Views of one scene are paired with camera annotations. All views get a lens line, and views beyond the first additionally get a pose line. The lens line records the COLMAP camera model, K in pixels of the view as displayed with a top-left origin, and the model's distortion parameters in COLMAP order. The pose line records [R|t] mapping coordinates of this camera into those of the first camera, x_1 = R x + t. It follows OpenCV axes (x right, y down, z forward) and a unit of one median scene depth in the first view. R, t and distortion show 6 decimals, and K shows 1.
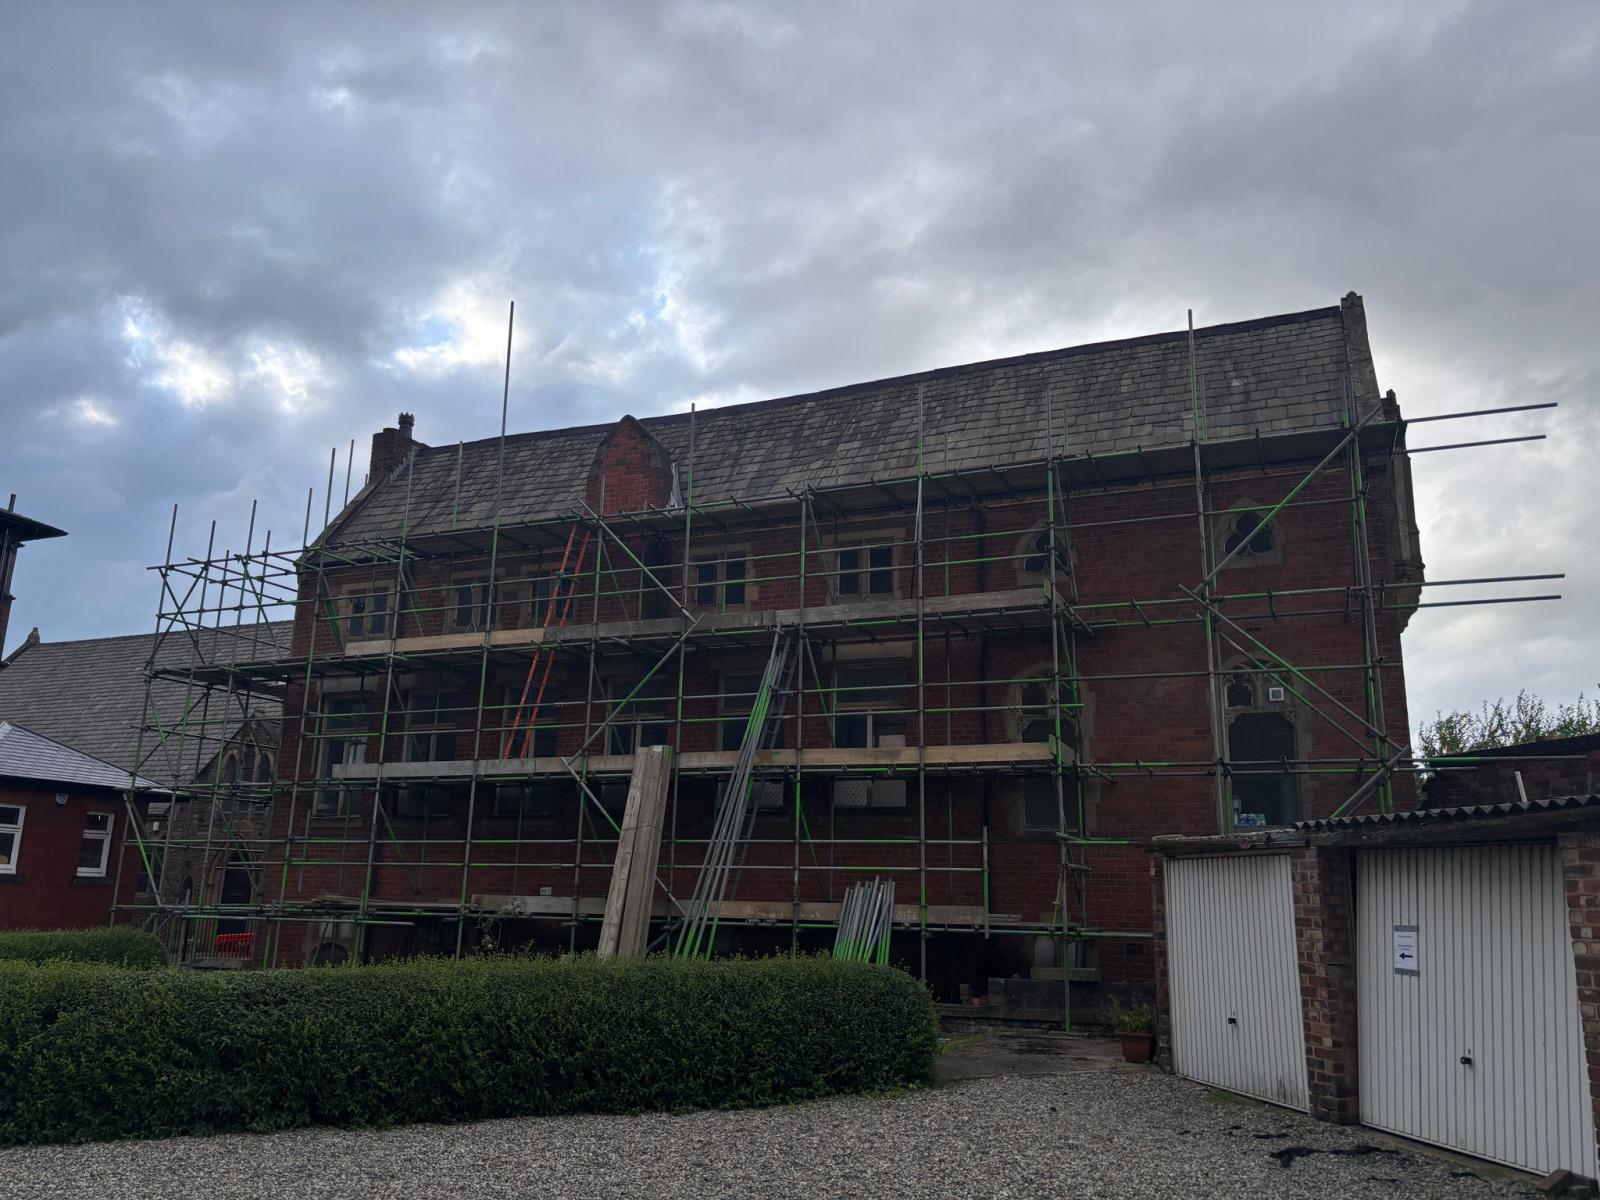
lens RADIAL K [[1193.4, 0, 800.0], [0, 1193.4, 600.0], [0, 0, 1]] dist [0.093388, -0.124499]
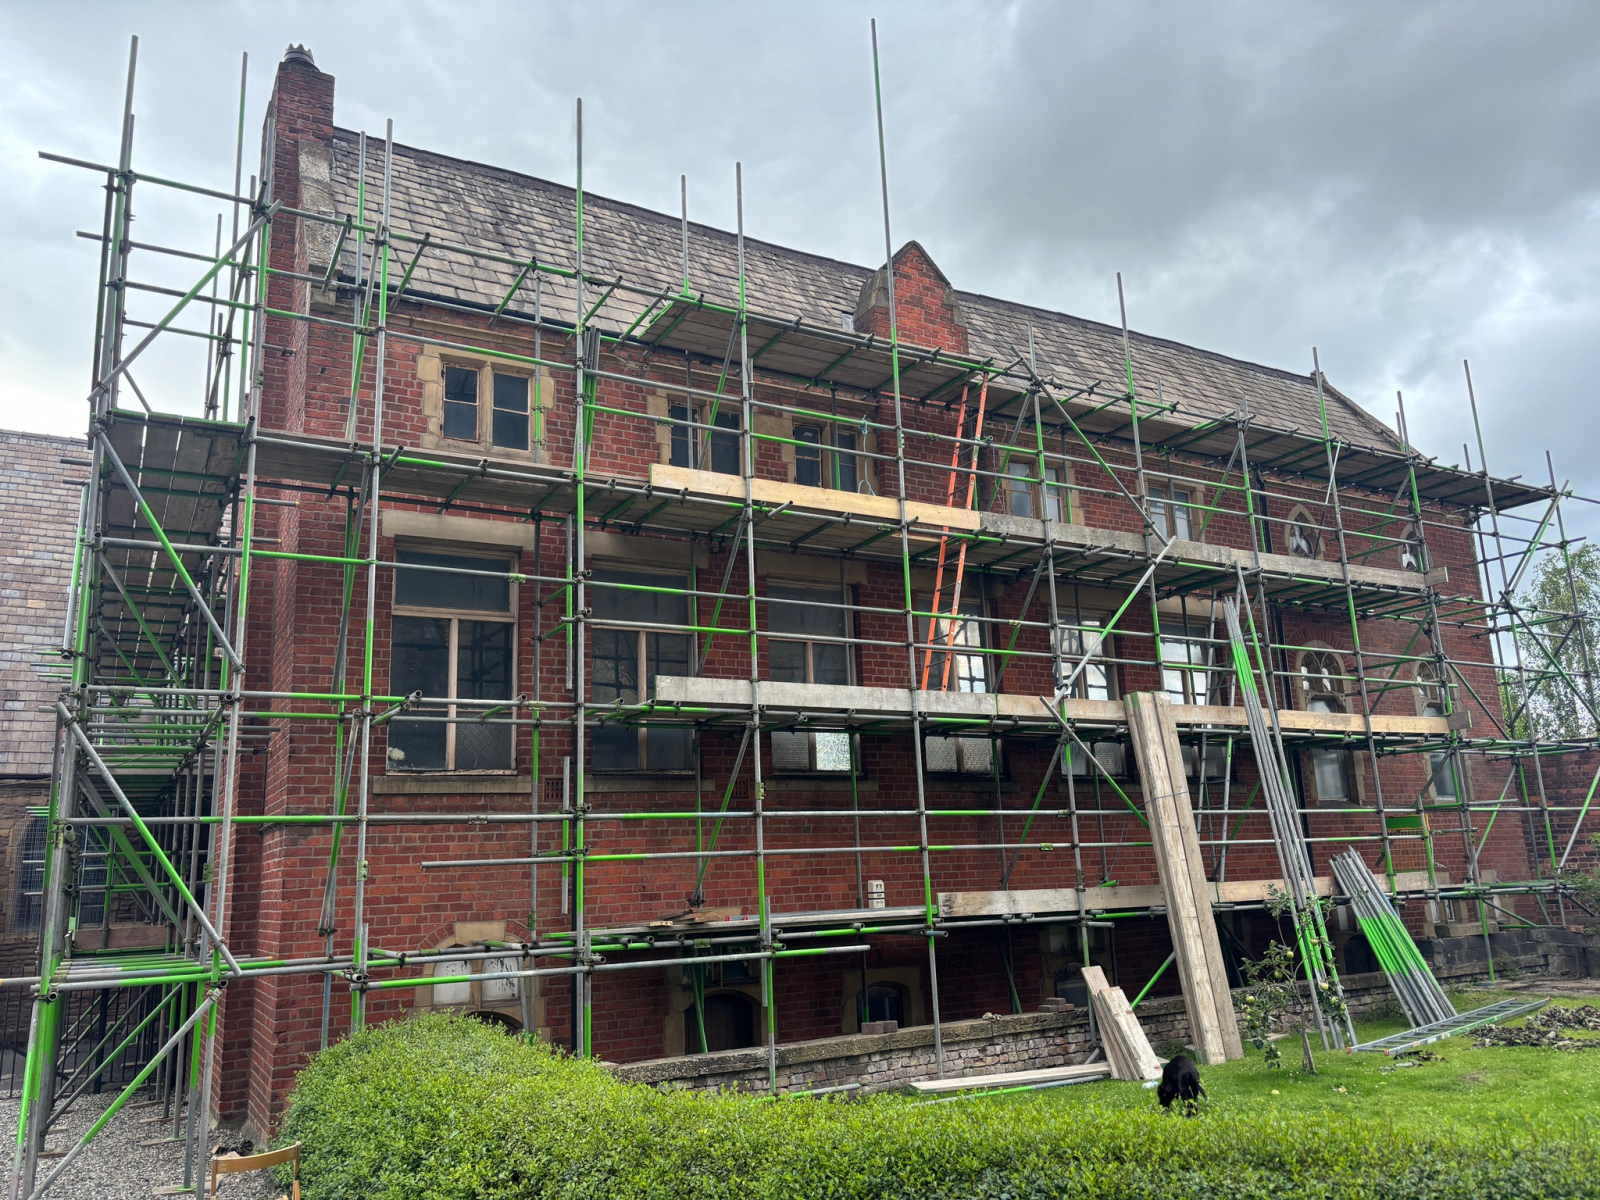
lens RADIAL K [[1193.4, 0, 800.0], [0, 1193.4, 600.0], [0, 0, 1]] dist [0.093388, -0.124499]
pose [[0.593754, 0.133552, 0.793486, -0.935410], [-0.142388, 0.988006, -0.059745, 0.148853], [-0.791949, -0.077509, 0.605648, 0.738556]]
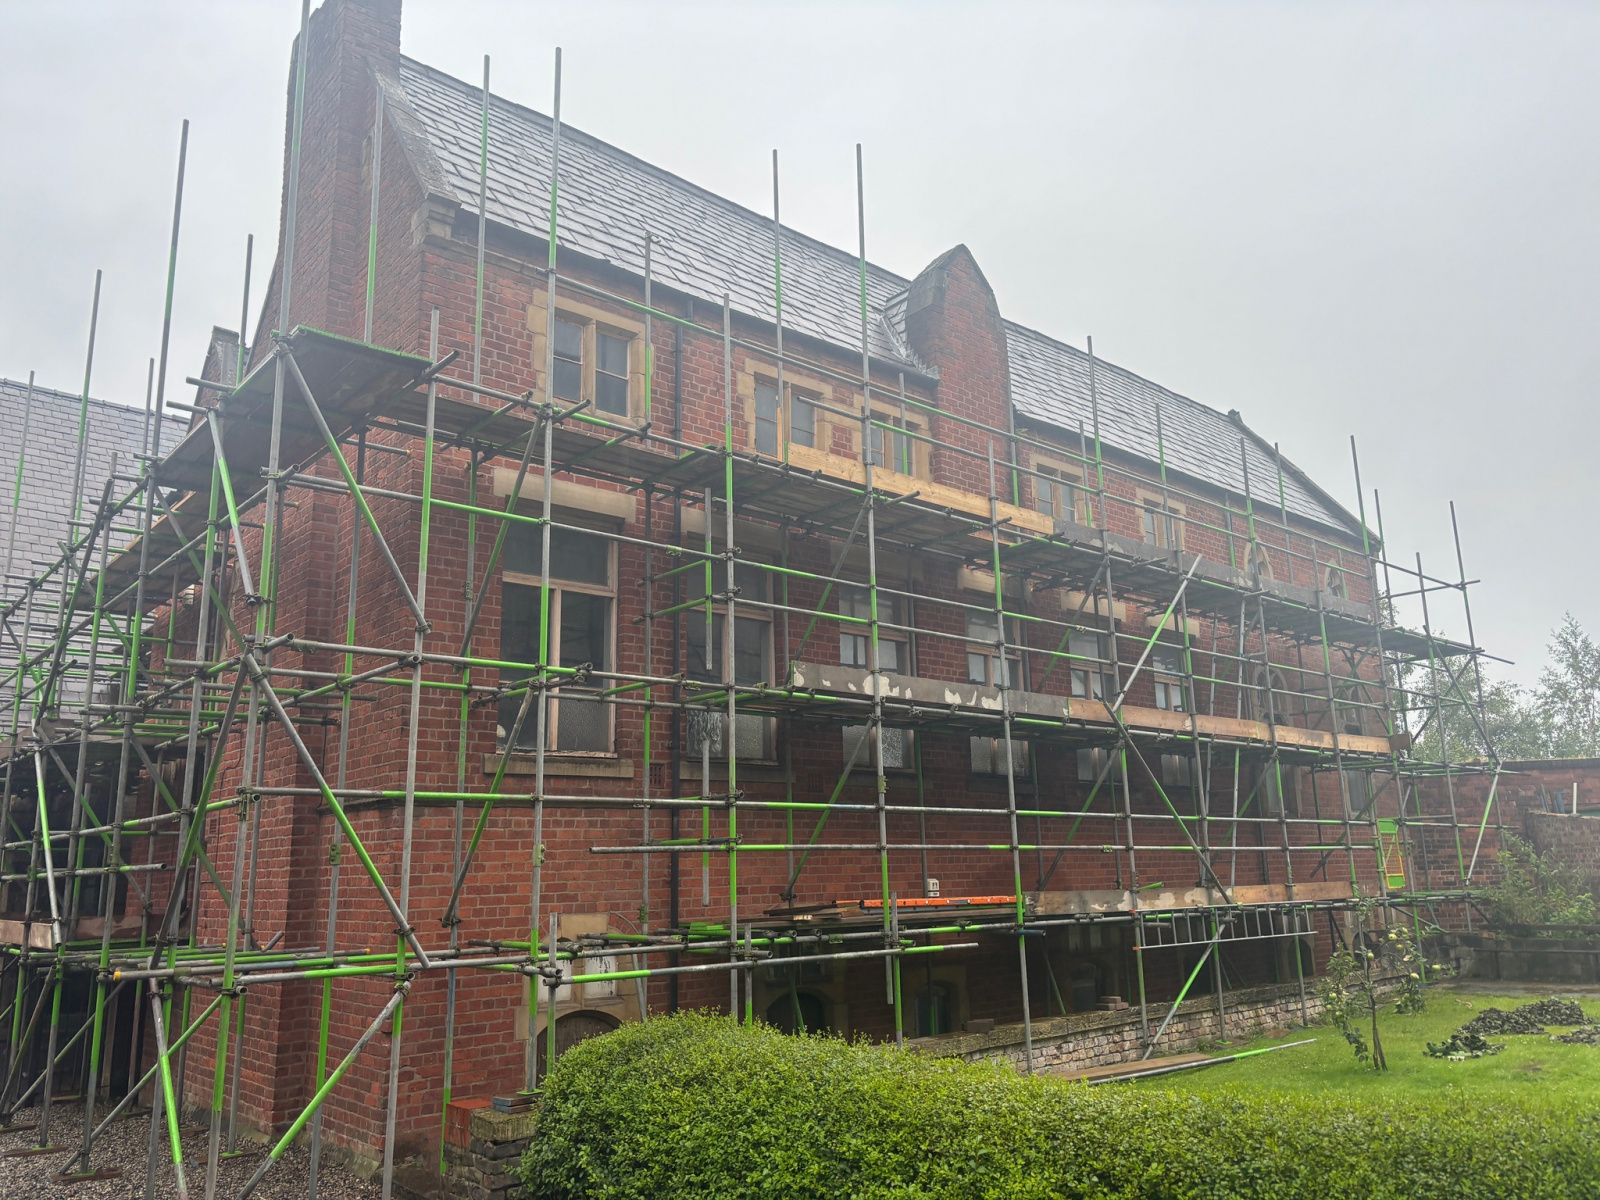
lens RADIAL K [[1193.4, 0, 800.0], [0, 1193.4, 600.0], [0, 0, 1]] dist [0.093388, -0.124499]
pose [[0.425180, 0.167606, 0.889455, -1.022311], [-0.188063, 0.977617, -0.094320, 0.189098], [-0.885355, -0.127171, 0.447184, 0.912179]]
